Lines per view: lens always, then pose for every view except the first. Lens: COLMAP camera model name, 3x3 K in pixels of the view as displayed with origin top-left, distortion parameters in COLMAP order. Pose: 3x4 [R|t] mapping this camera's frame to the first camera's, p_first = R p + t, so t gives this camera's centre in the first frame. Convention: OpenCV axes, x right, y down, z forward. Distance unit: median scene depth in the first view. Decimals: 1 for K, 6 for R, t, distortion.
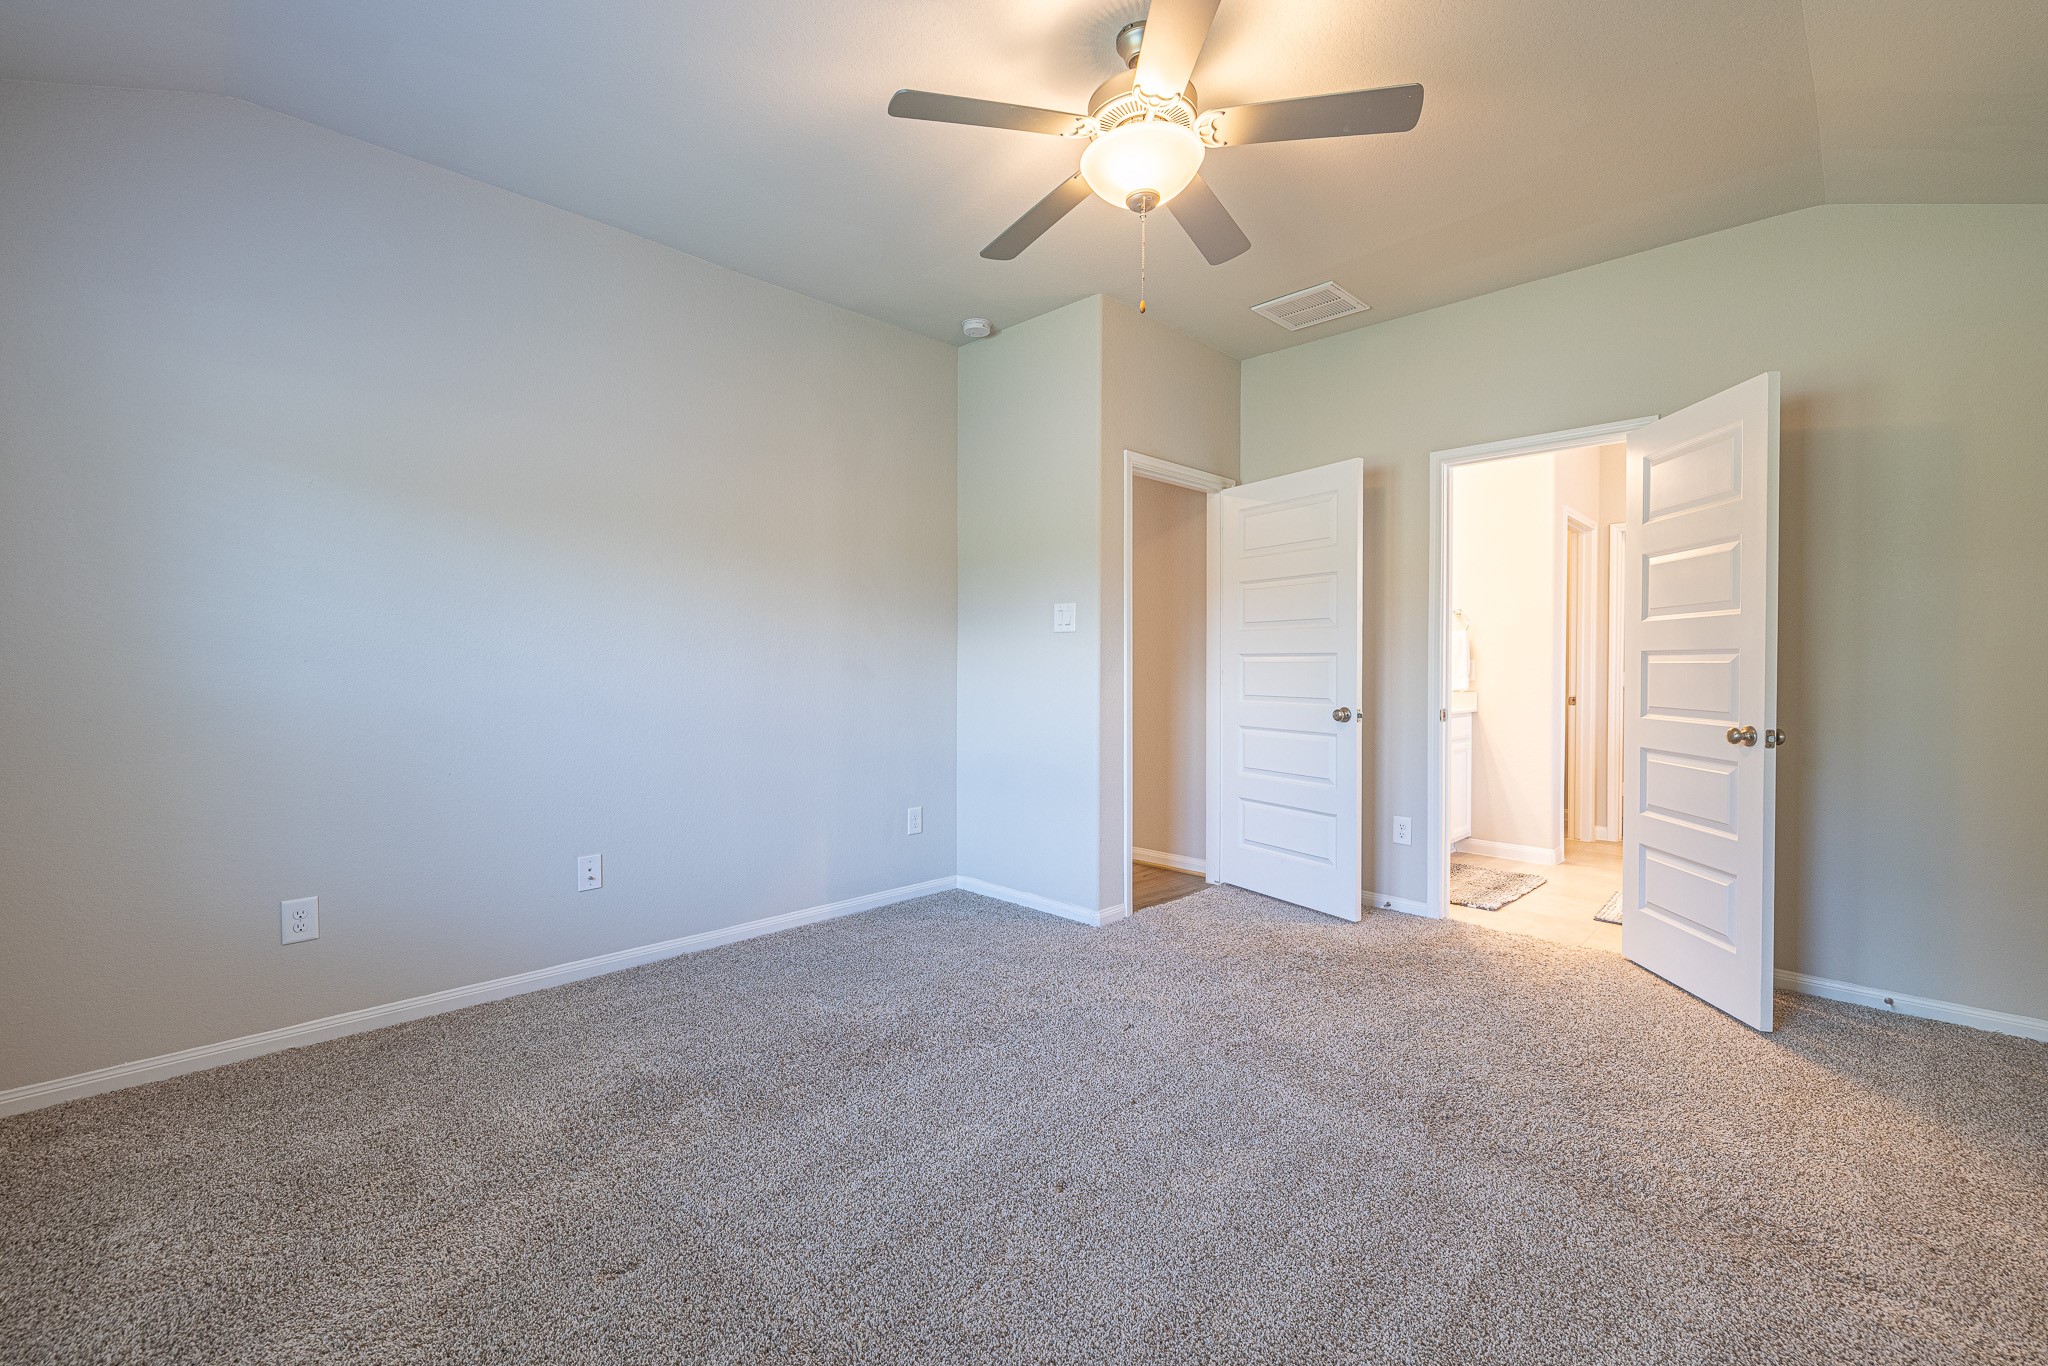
lens RADIAL K [[877.2, 0, 1011.6], [0, 877.2, 682.3], [0, 0, 1]] dist [-0.003324, -0.000265]
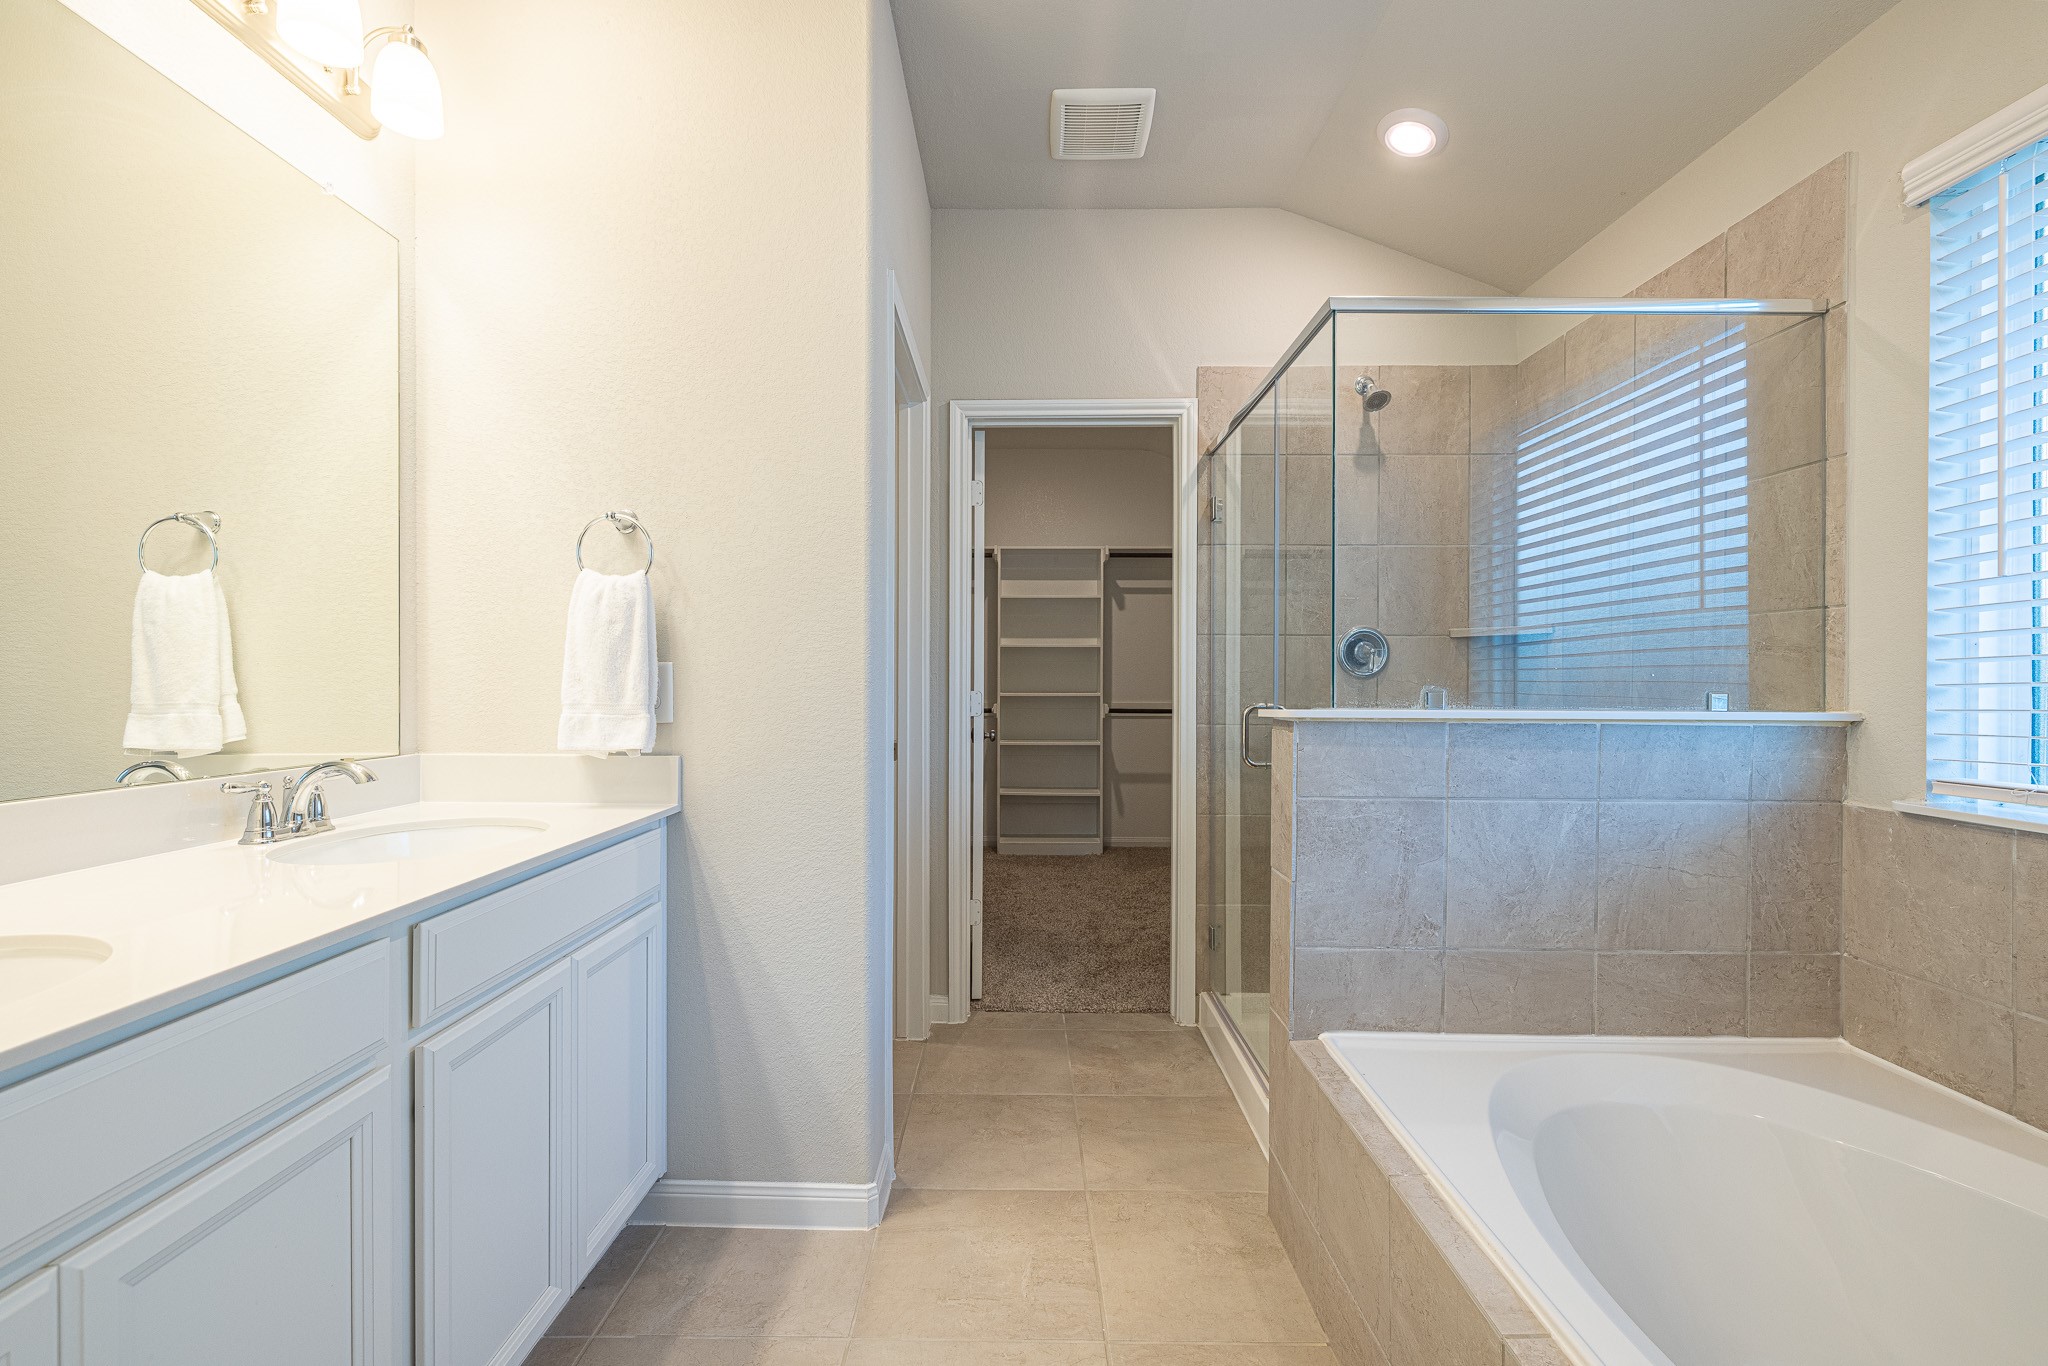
lens RADIAL K [[877.2, 0, 1011.6], [0, 877.2, 682.3], [0, 0, 1]] dist [-0.003324, -0.000265]
pose [[0.721454, -0.000929, 0.692462, 0.386542], [0.006374, 0.999966, -0.005300, -0.014932], [-0.692433, 0.008237, 0.721435, 0.660637]]
